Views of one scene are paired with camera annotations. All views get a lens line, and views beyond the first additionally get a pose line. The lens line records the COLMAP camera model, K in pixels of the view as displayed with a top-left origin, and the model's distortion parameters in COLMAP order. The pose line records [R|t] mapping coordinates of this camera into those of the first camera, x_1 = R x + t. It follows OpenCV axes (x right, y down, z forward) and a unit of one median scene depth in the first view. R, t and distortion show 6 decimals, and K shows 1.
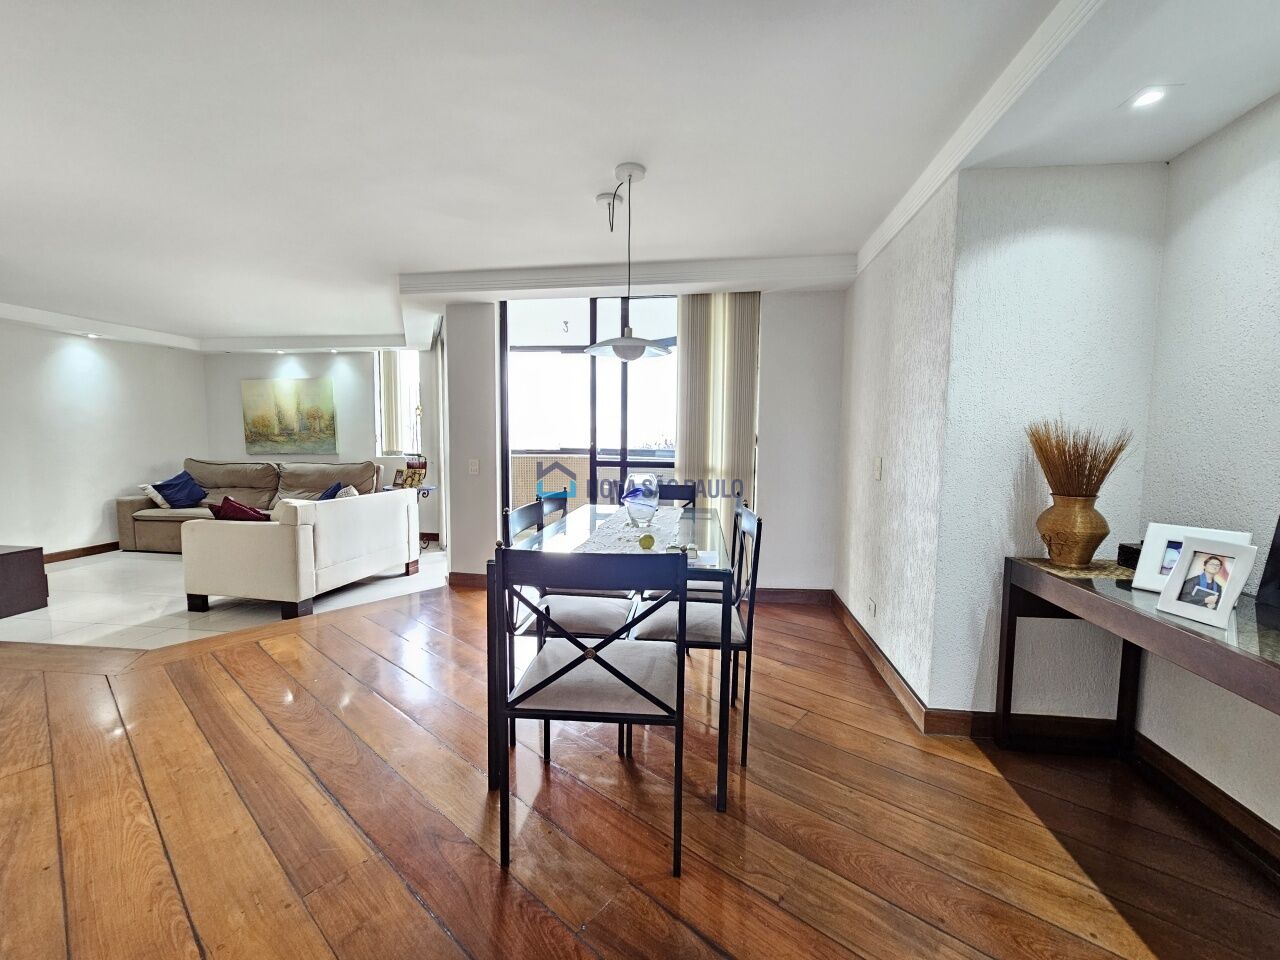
lens RADIAL K [[520.1, 0, 636.9], [0, 520.1, 481.1], [0, 0, 1]] dist [-0.007643, 0.000625]
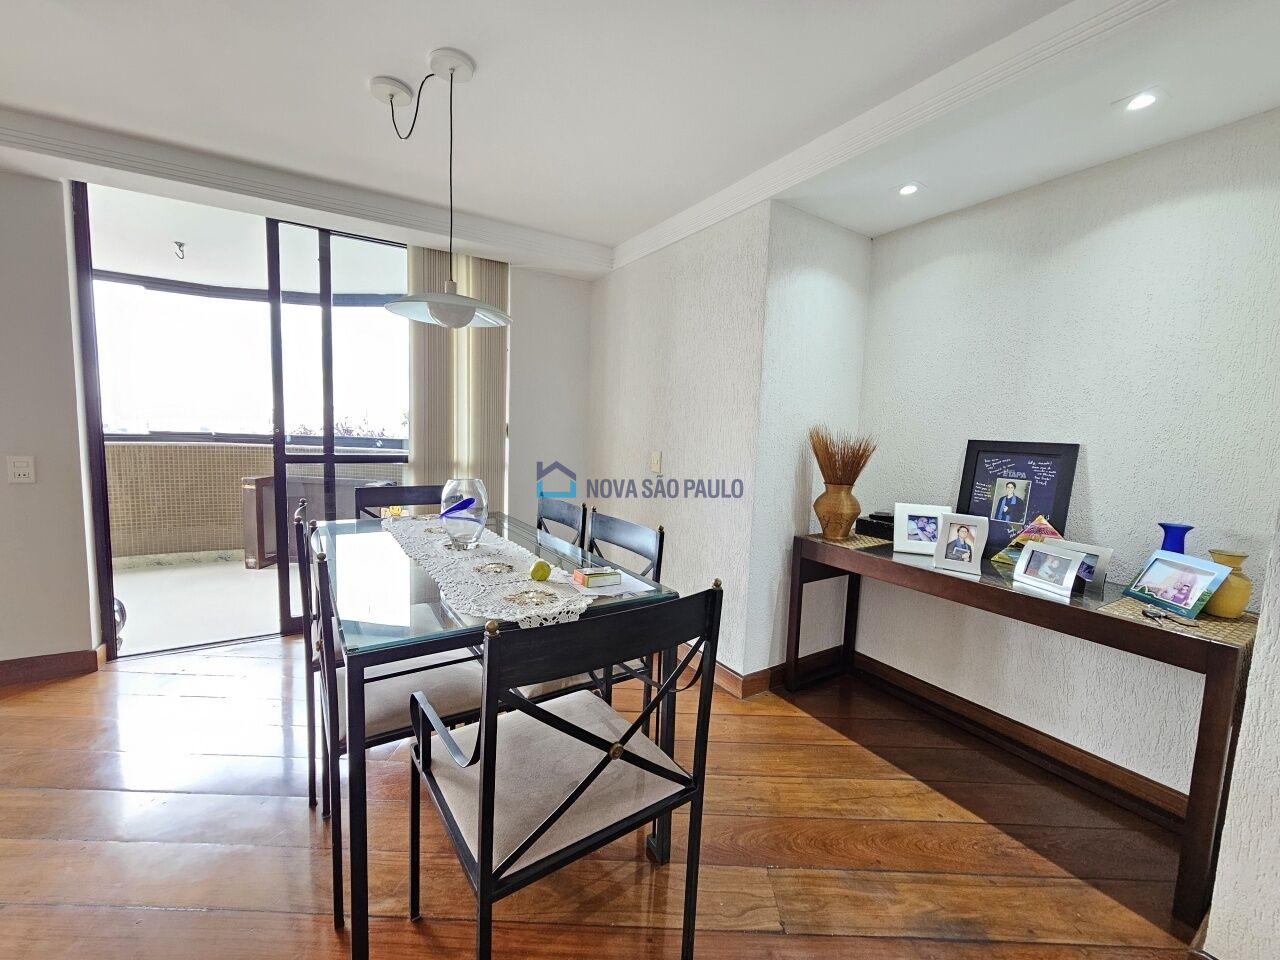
lens RADIAL K [[520.1, 0, 640.9], [0, 520.1, 481.5], [0, 0, 1]] dist [-0.007643, 0.000625]
pose [[0.764642, -0.045432, 0.642852, -0.178206], [0.023735, 0.998821, 0.042357, -0.022047], [-0.644018, -0.017129, 0.764818, 0.159148]]
